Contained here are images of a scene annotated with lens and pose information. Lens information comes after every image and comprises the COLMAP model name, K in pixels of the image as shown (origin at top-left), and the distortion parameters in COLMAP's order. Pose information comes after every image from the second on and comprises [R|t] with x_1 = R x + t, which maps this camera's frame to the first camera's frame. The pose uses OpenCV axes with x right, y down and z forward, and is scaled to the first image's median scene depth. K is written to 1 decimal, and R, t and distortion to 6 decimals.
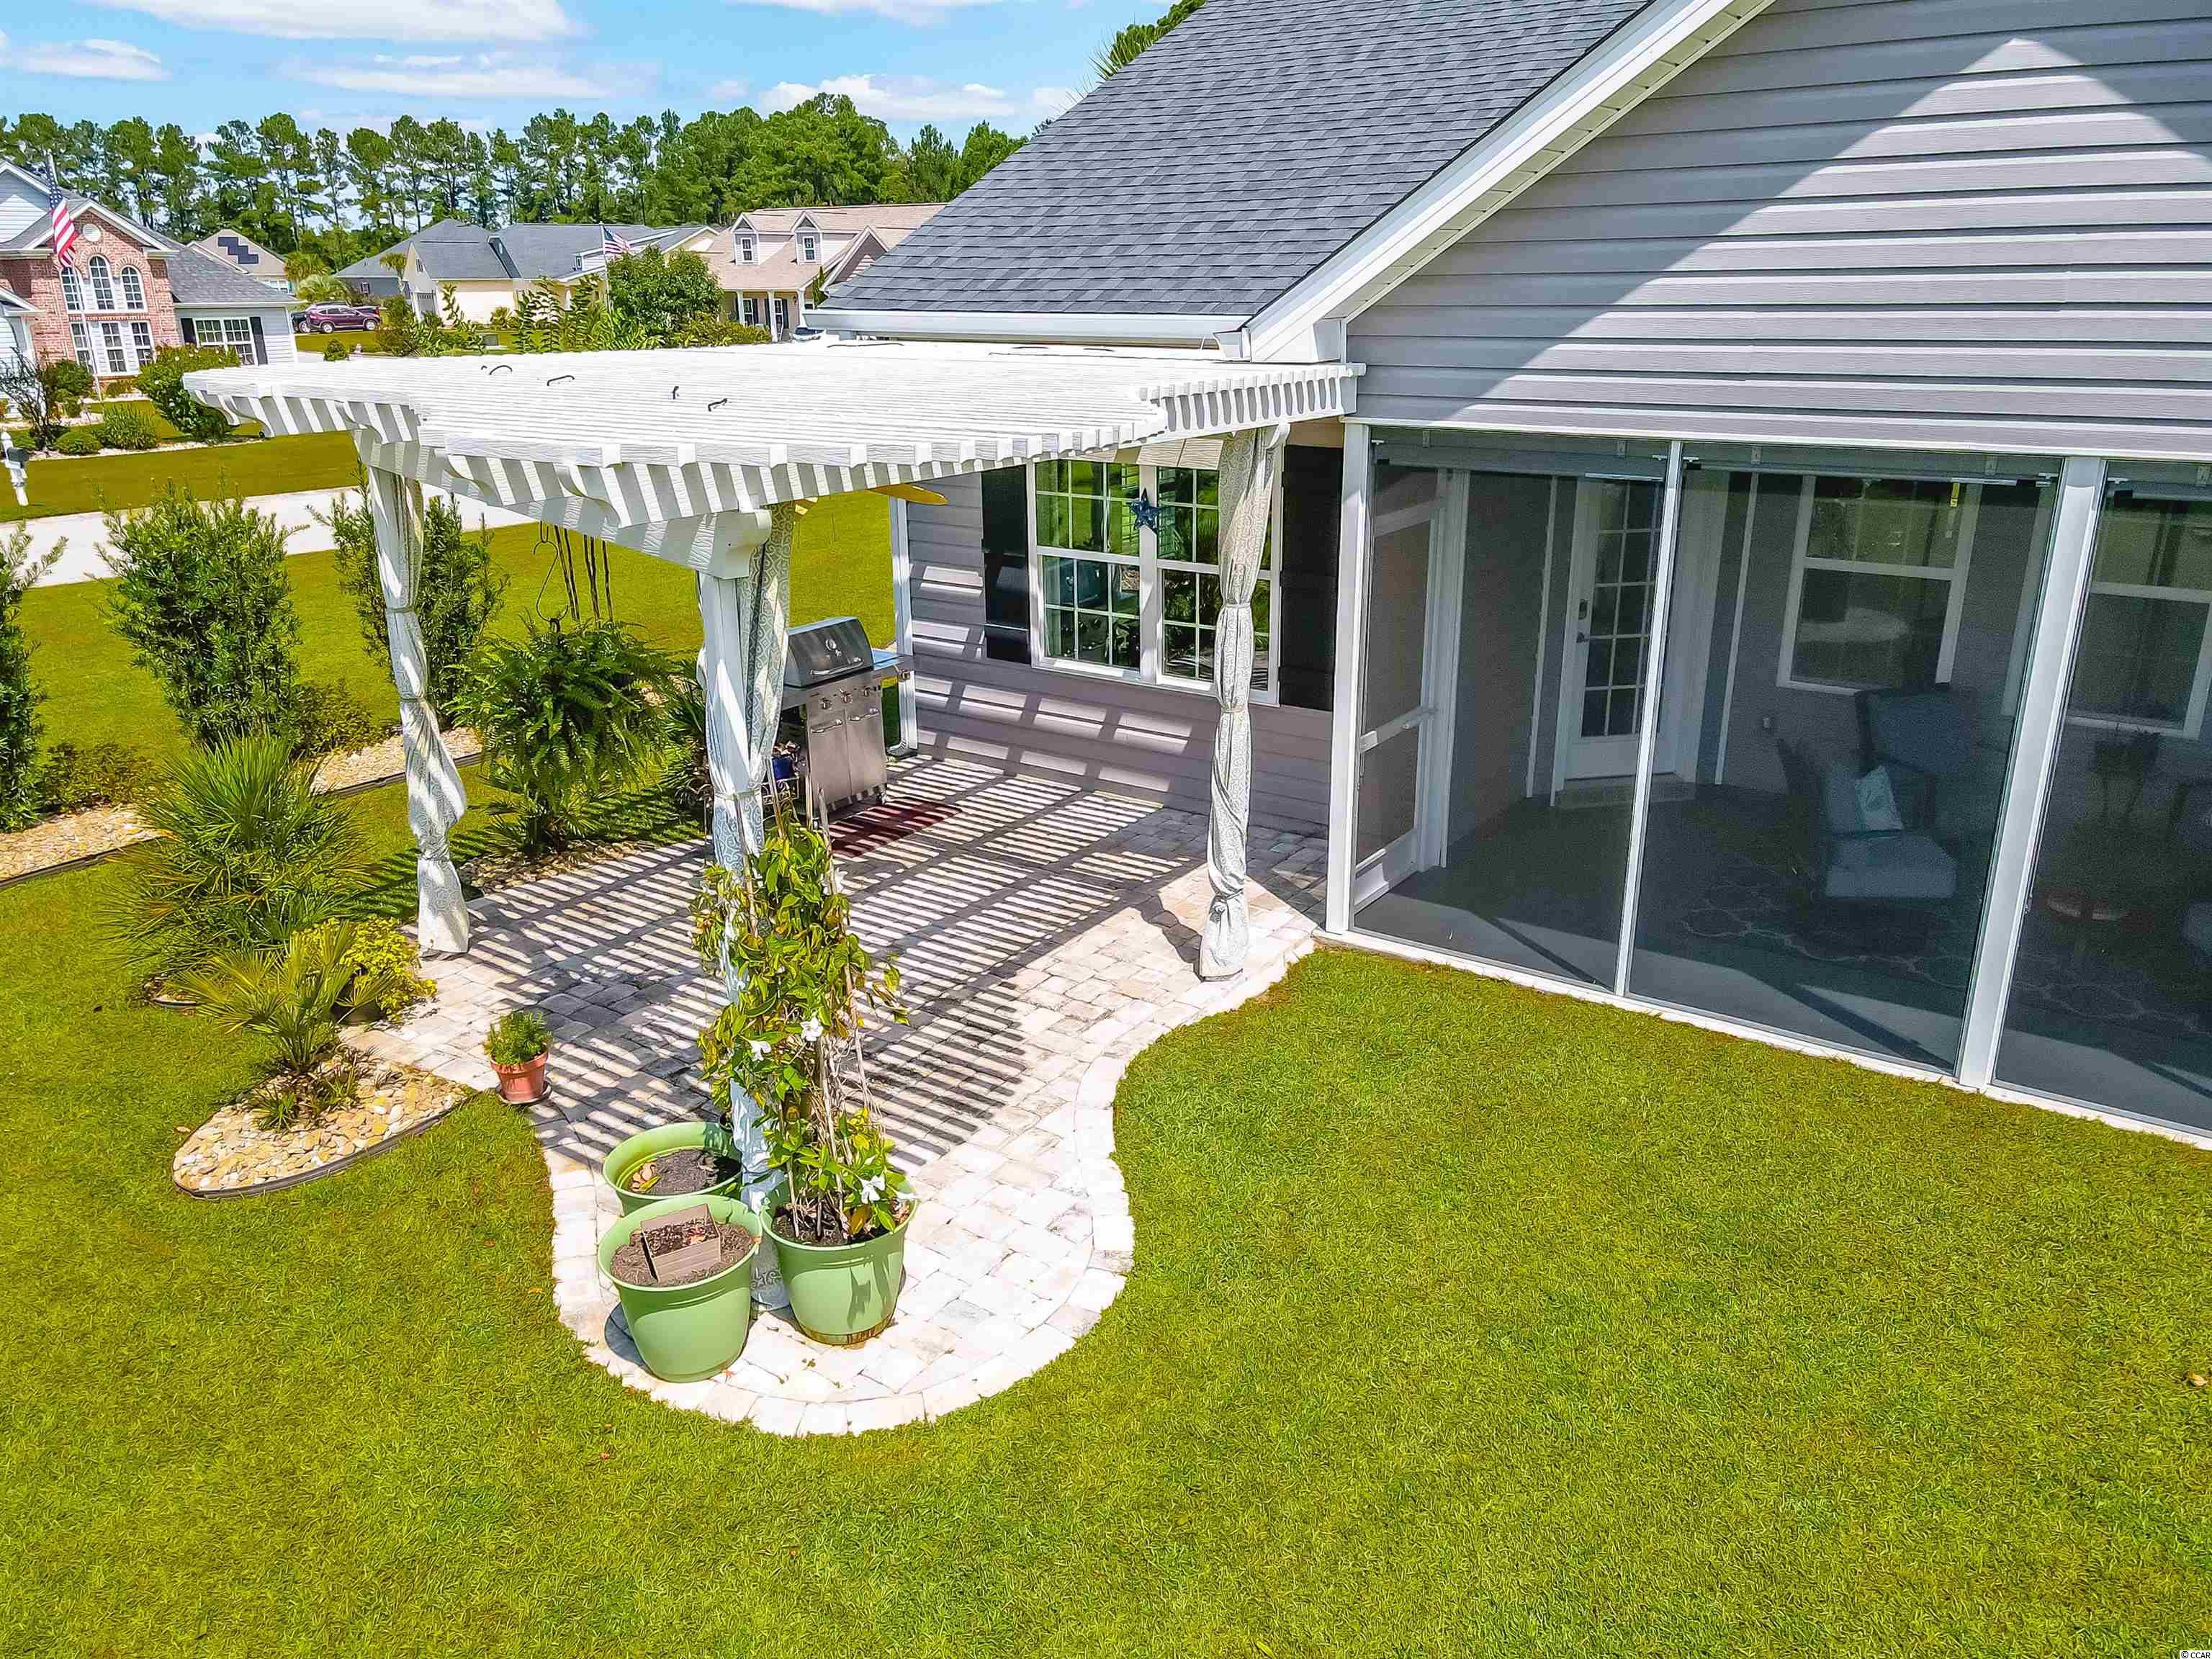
lens RADIAL K [[1629.6, 0, 1101.1], [0, 1629.6, 824.4], [0, 0, 1]] dist [0.017213, 0.013610]
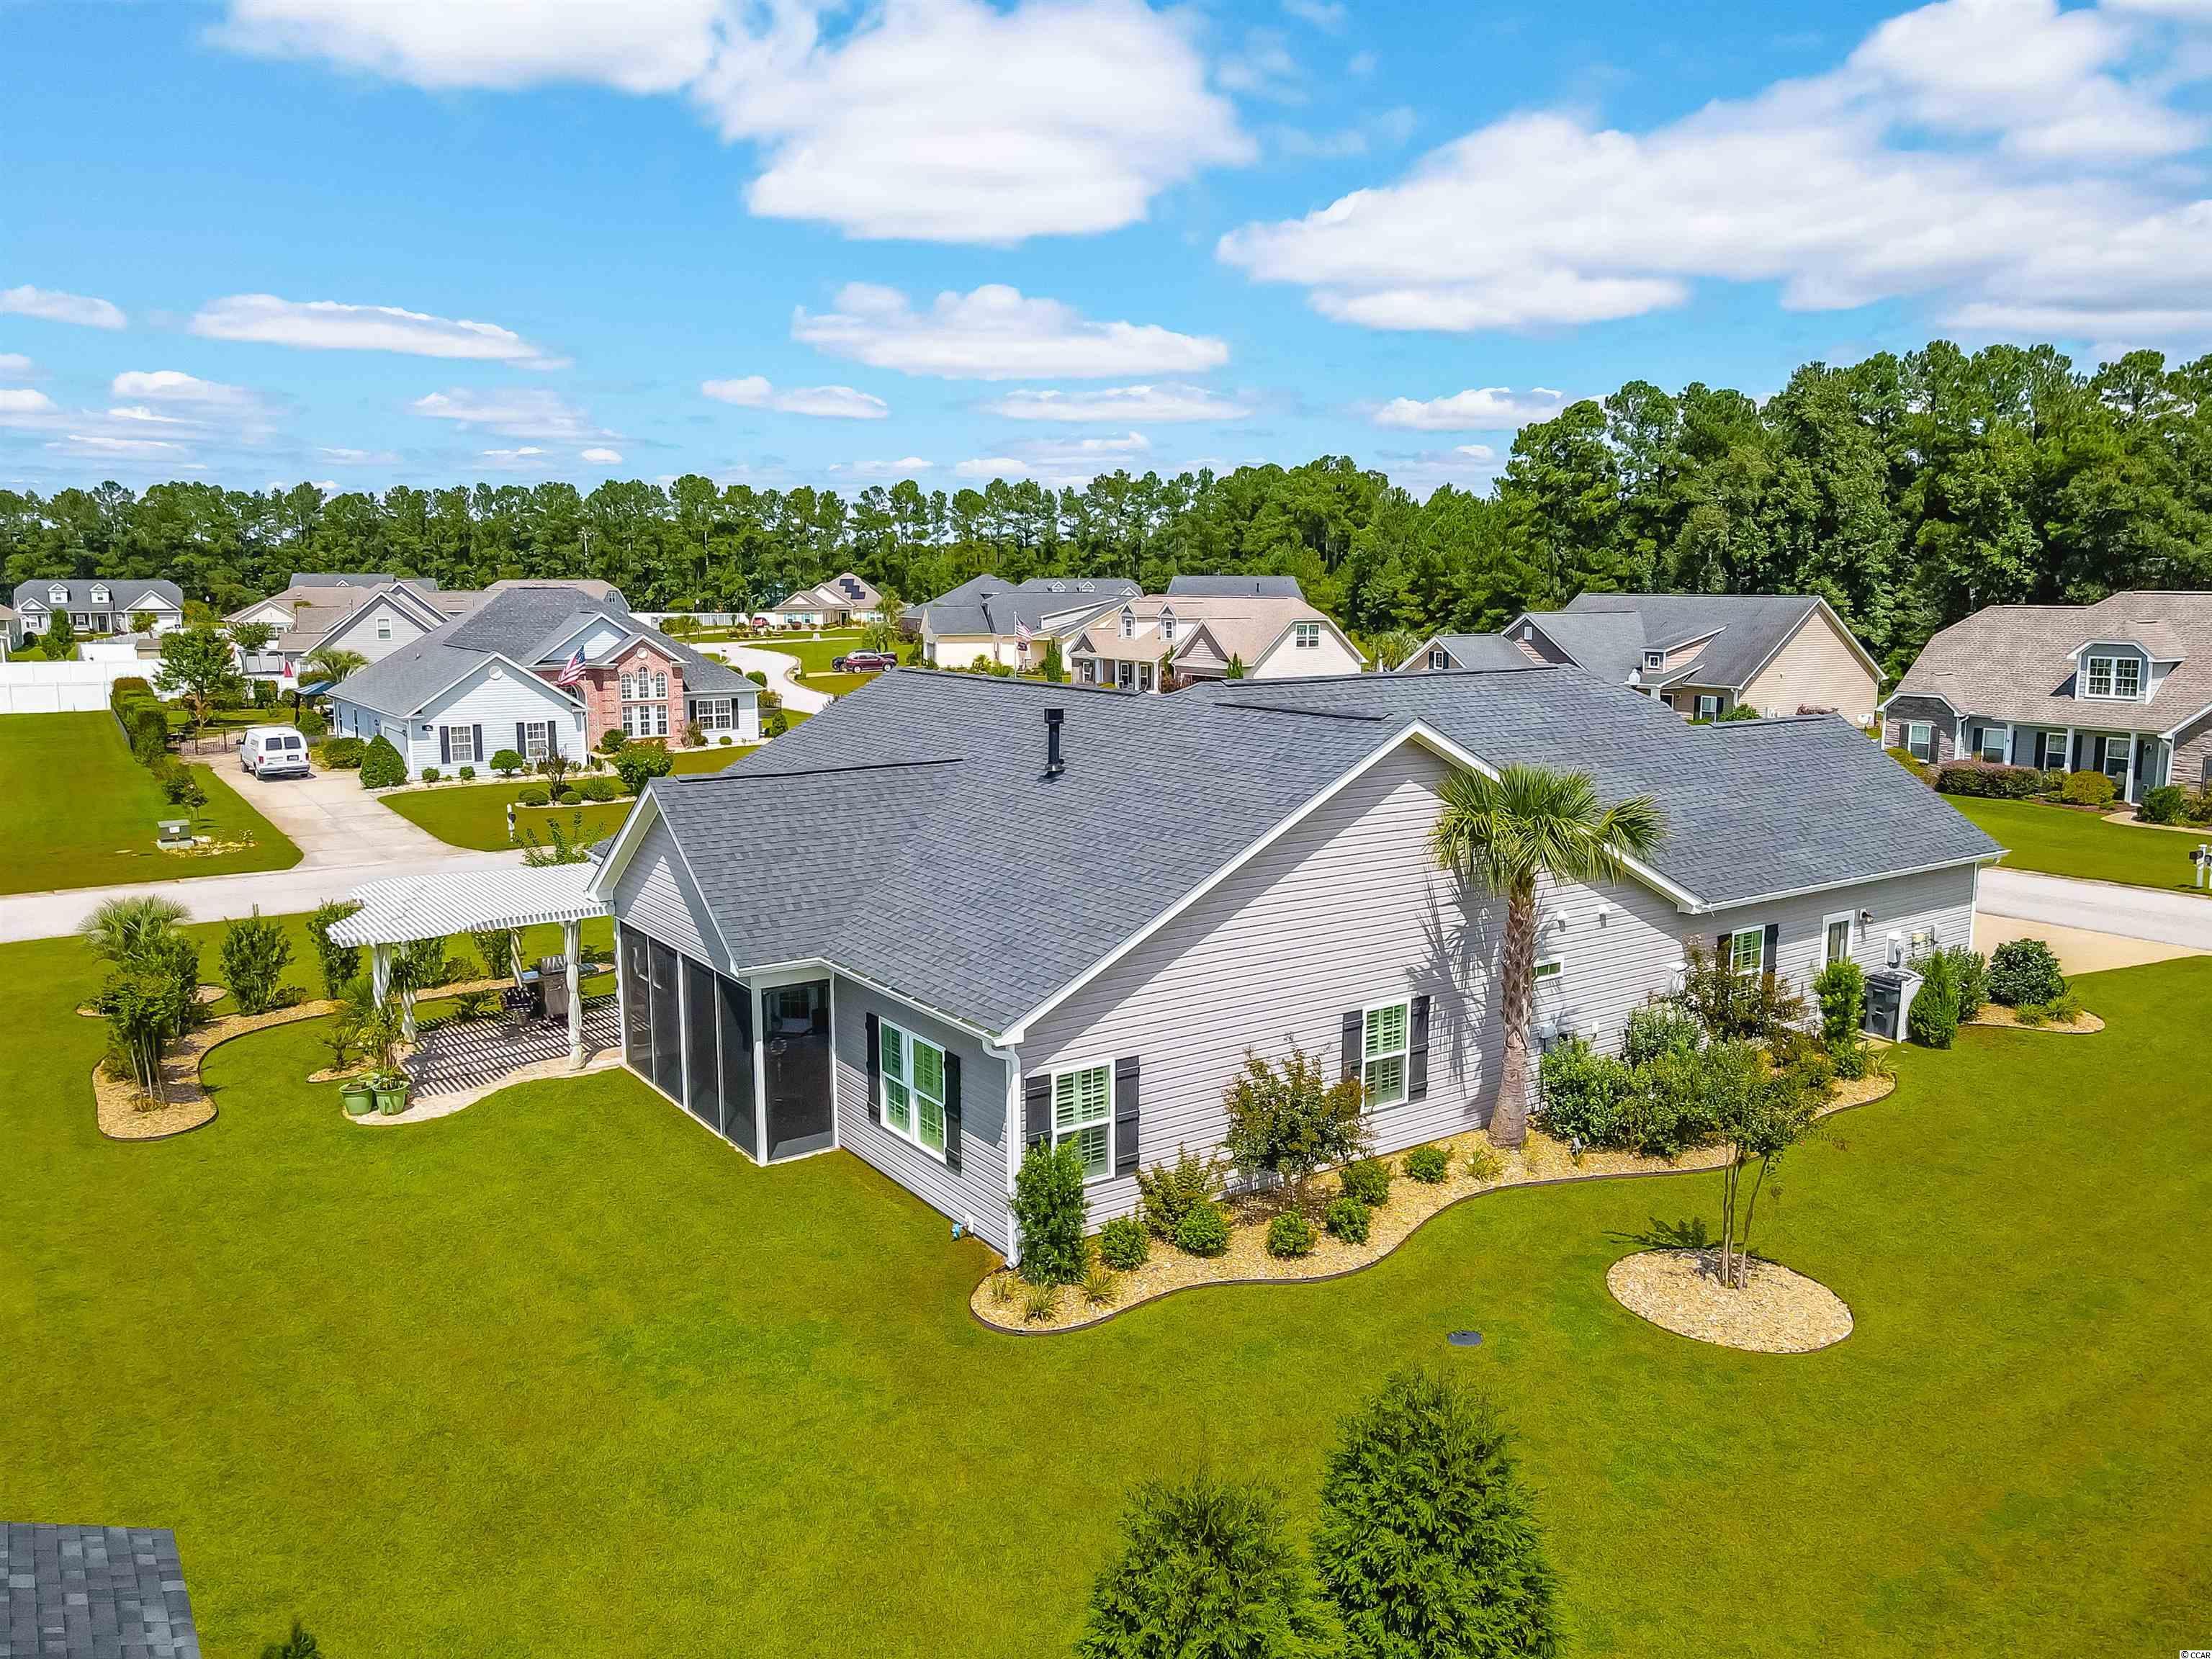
lens RADIAL K [[1629.6, 0, 1107.5], [0, 1629.6, 829.7], [0, 0, 1]] dist [0.017213, 0.013610]
pose [[0.940178, 0.058316, -0.335656, 0.085201], [-0.113189, 0.982743, -0.146304, -0.001002], [0.321332, 0.175544, 0.930554, -0.073640]]
